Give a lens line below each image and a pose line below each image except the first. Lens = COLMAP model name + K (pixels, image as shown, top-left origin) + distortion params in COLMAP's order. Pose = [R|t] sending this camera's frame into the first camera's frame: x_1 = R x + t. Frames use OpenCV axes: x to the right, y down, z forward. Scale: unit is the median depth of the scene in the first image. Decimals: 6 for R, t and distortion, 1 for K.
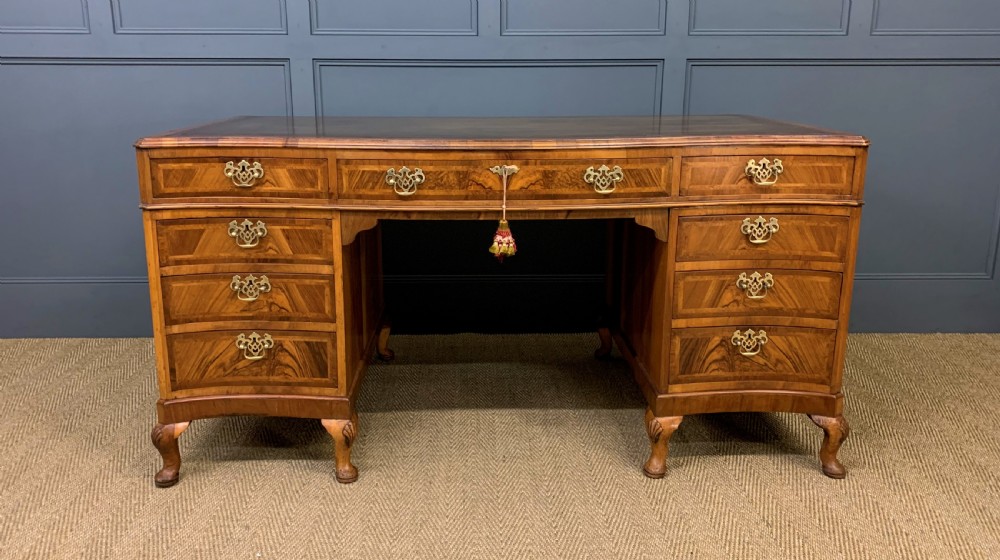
lens RADIAL K [[821.7, 0, 486.9], [0, 821.7, 247.7], [0, 0, 1]] dist [0.048230, -0.026546]
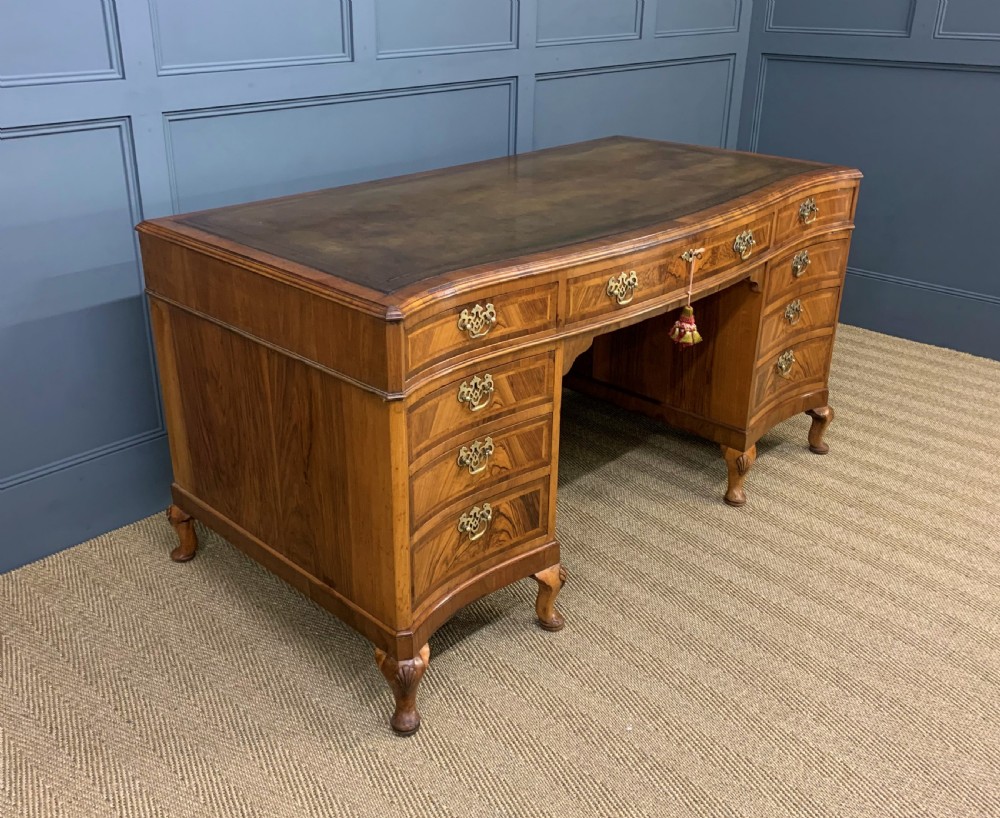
lens RADIAL K [[1011.2, 0, 496.5], [0, 1011.2, 396.3], [0, 0, 1]] dist [0.062355, 0.000000]
pose [[0.709649, -0.275151, 0.648607, -0.899486], [0.148330, 0.958303, 0.244240, -0.246574], [-0.688765, -0.077117, 0.720872, 0.280933]]
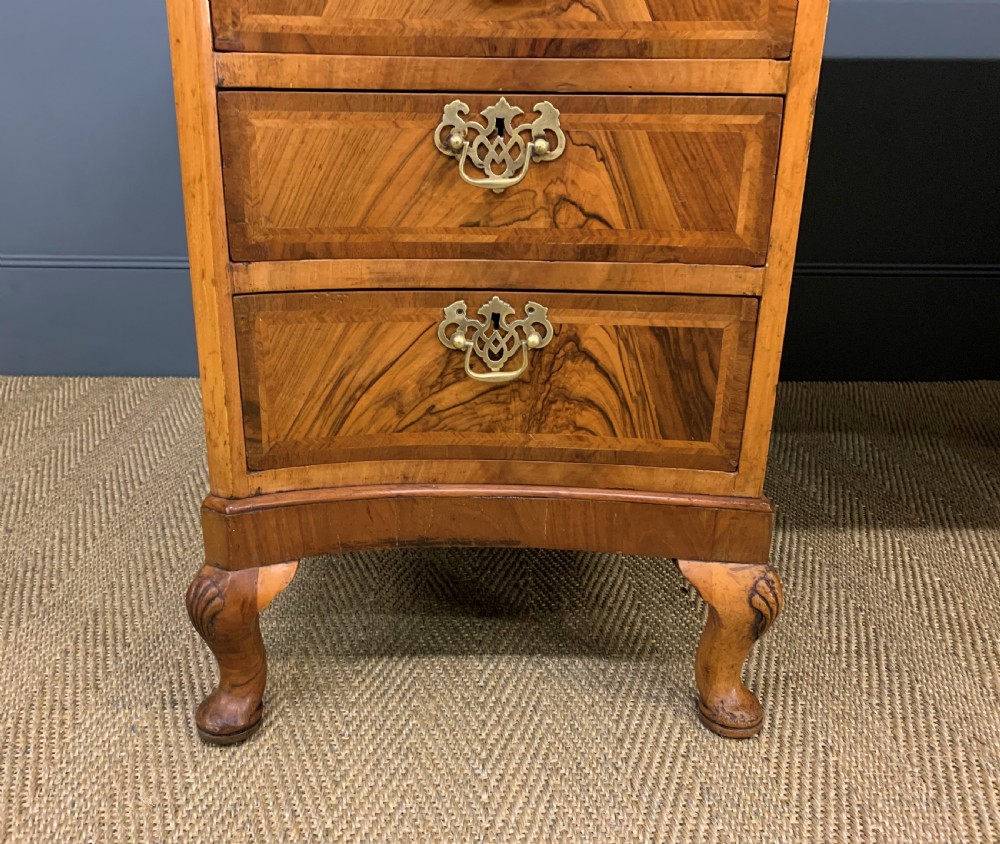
lens RADIAL K [[930.8, 0, 467.6], [0, 930.8, 432.5], [0, 0, 1]] dist [0.042388, 0.000000]
pose [[0.999914, 0.012943, -0.001876, -0.297337], [-0.012657, 0.993836, 0.110132, 0.117617], [0.003290, -0.110099, 0.993915, 0.642611]]
